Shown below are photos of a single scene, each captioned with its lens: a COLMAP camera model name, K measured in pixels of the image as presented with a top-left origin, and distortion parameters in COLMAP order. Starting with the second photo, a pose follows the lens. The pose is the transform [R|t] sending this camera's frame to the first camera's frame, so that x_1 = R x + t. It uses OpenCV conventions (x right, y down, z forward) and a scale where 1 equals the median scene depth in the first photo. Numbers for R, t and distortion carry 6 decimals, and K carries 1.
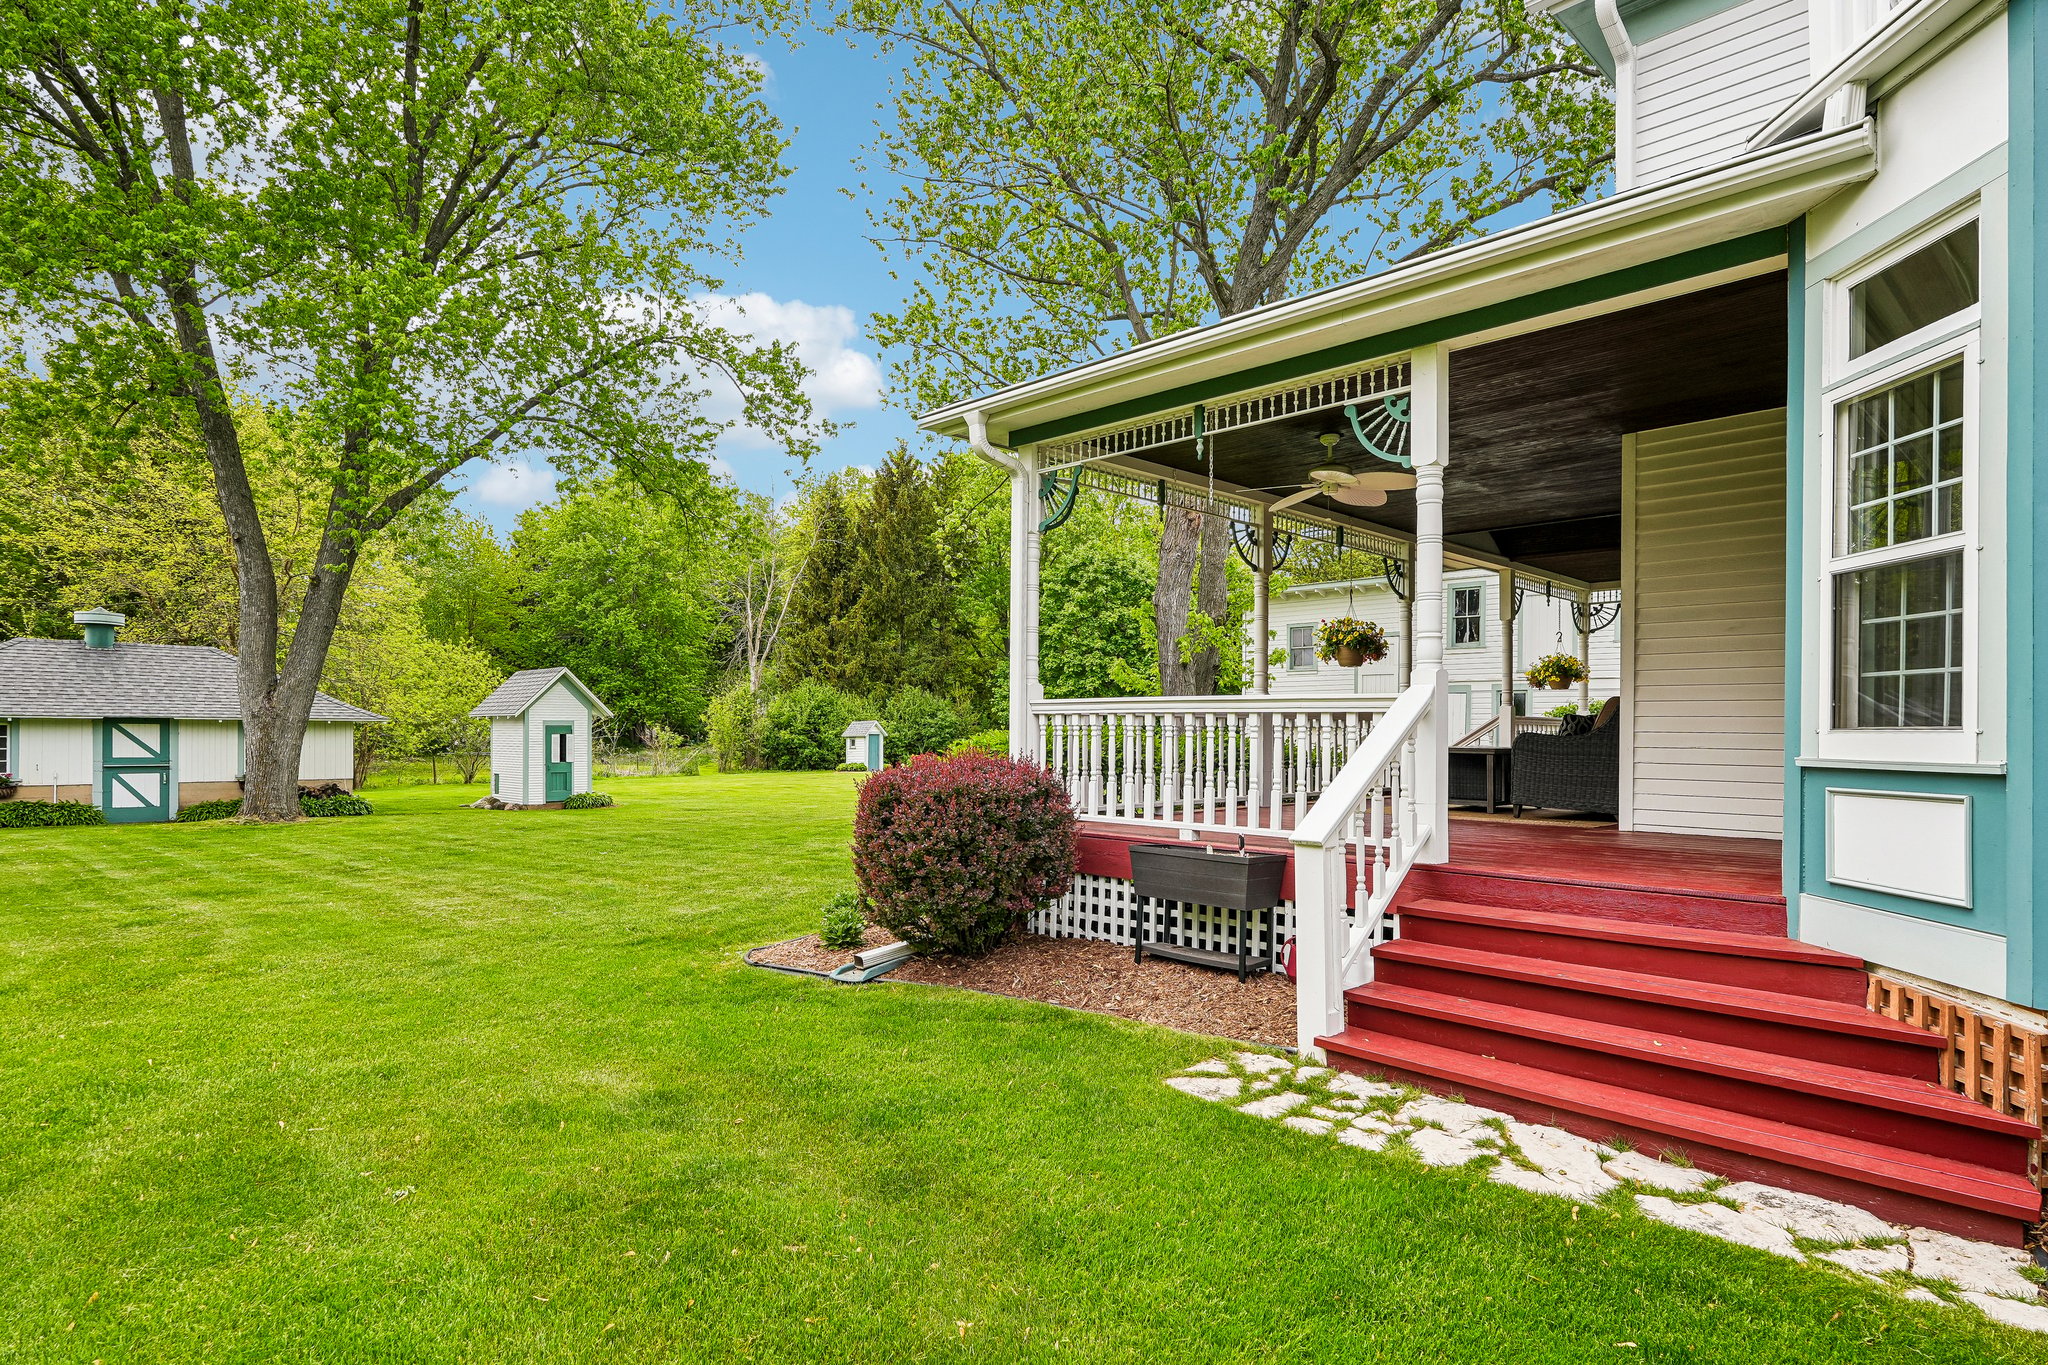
lens RADIAL K [[1133.4, 0, 1021.8], [0, 1133.4, 693.4], [0, 0, 1]] dist [-0.000410, 0.000627]
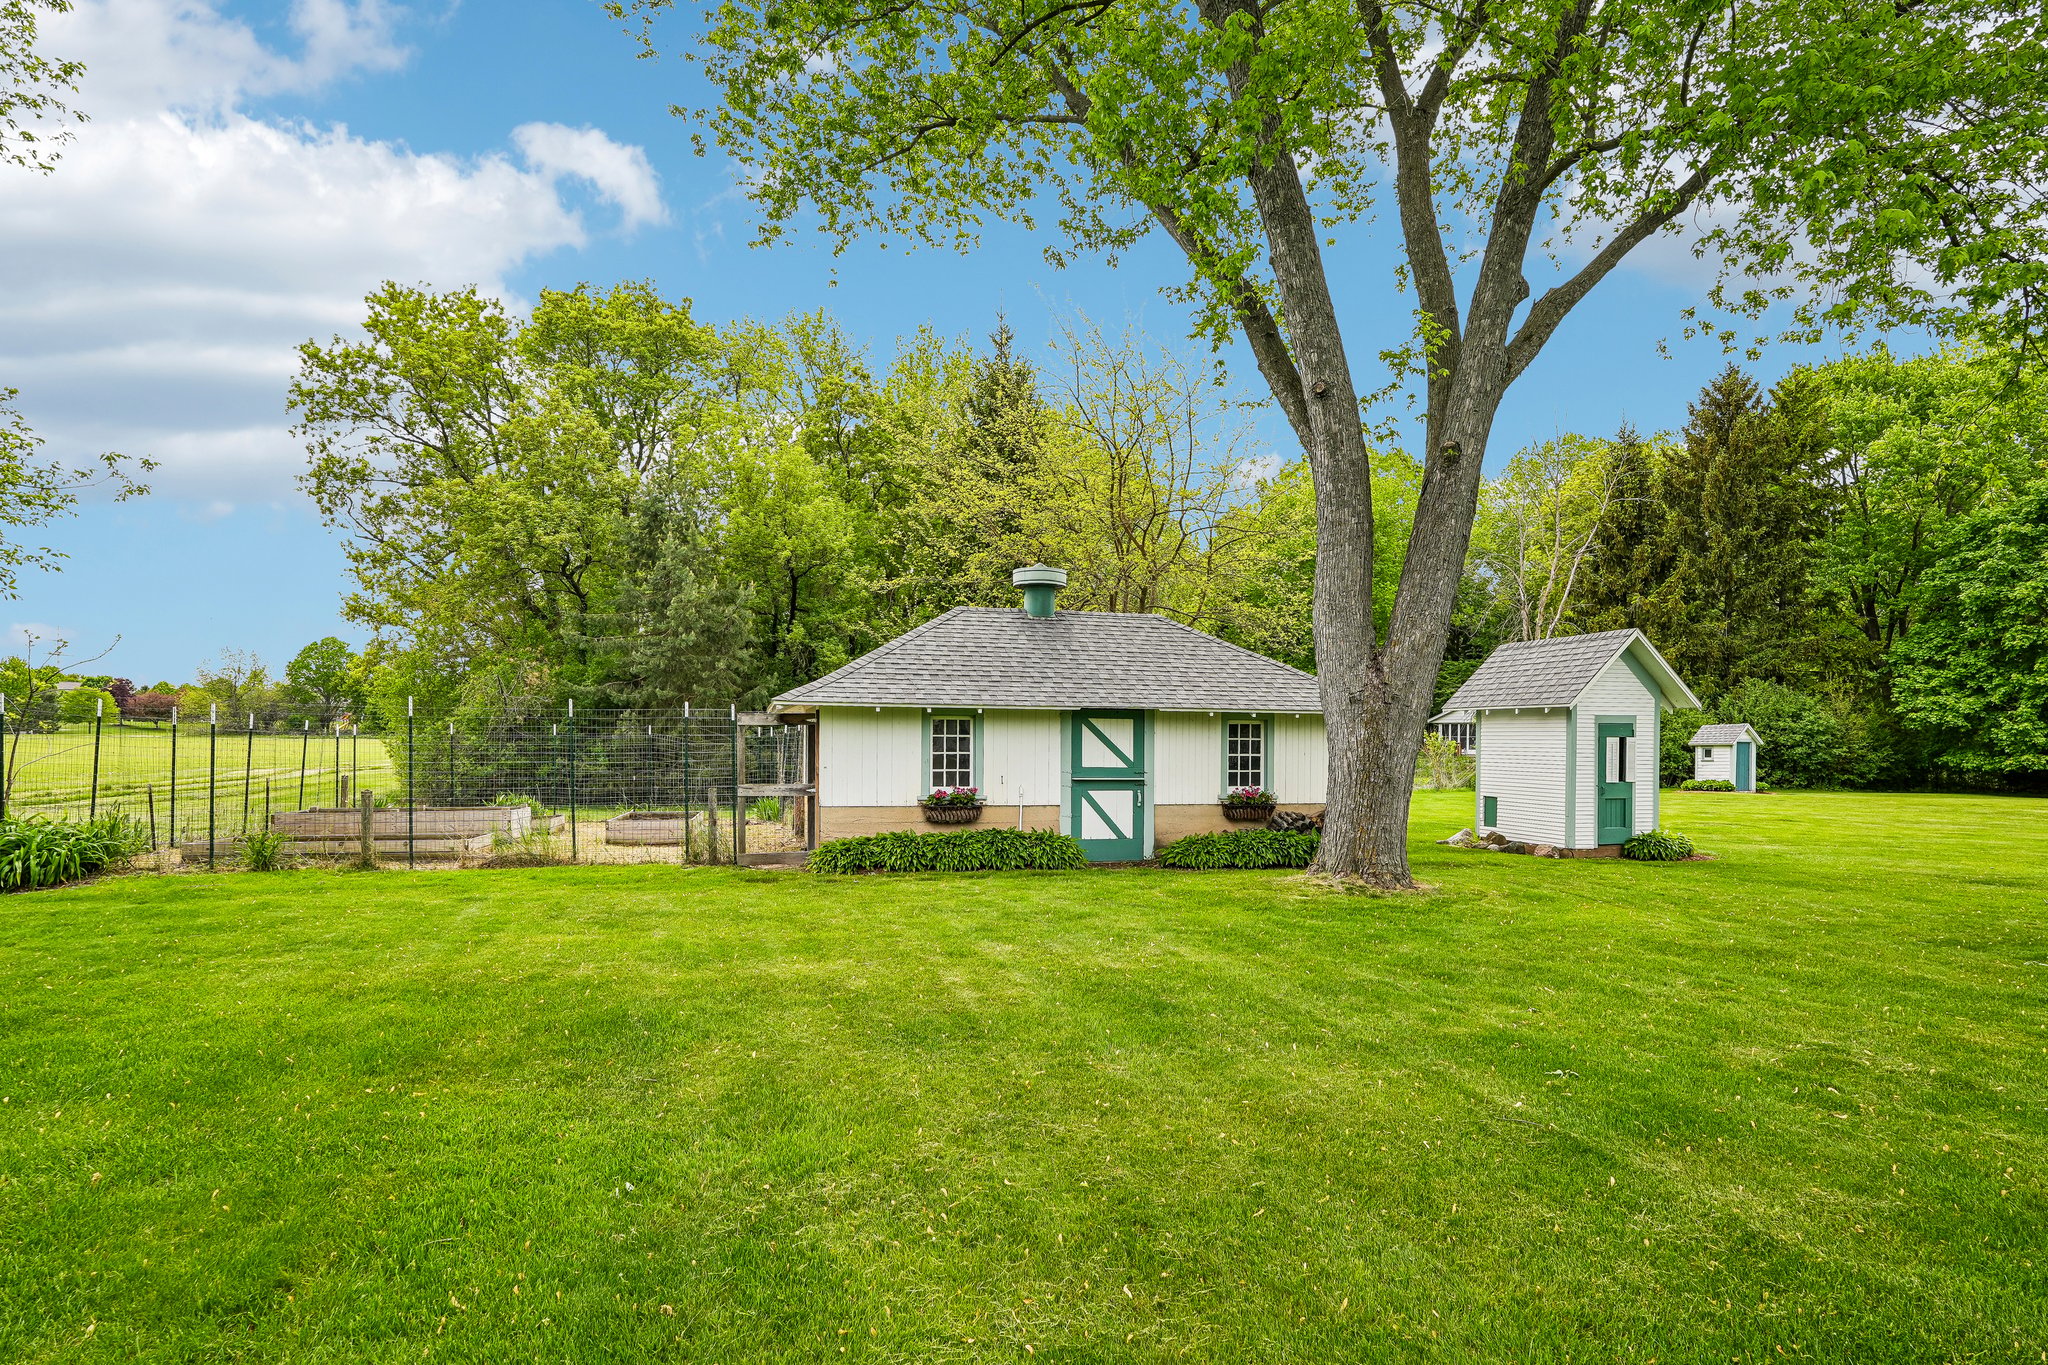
lens RADIAL K [[1114.7, 0, 1017.2], [0, 1114.7, 678.5], [0, 0, 1]] dist [-0.007083, -0.001746]
pose [[0.849144, -0.023934, -0.527618, -0.429778], [0.012974, 0.999617, -0.024463, 0.016921], [0.528002, 0.013928, 0.849129, 0.362260]]
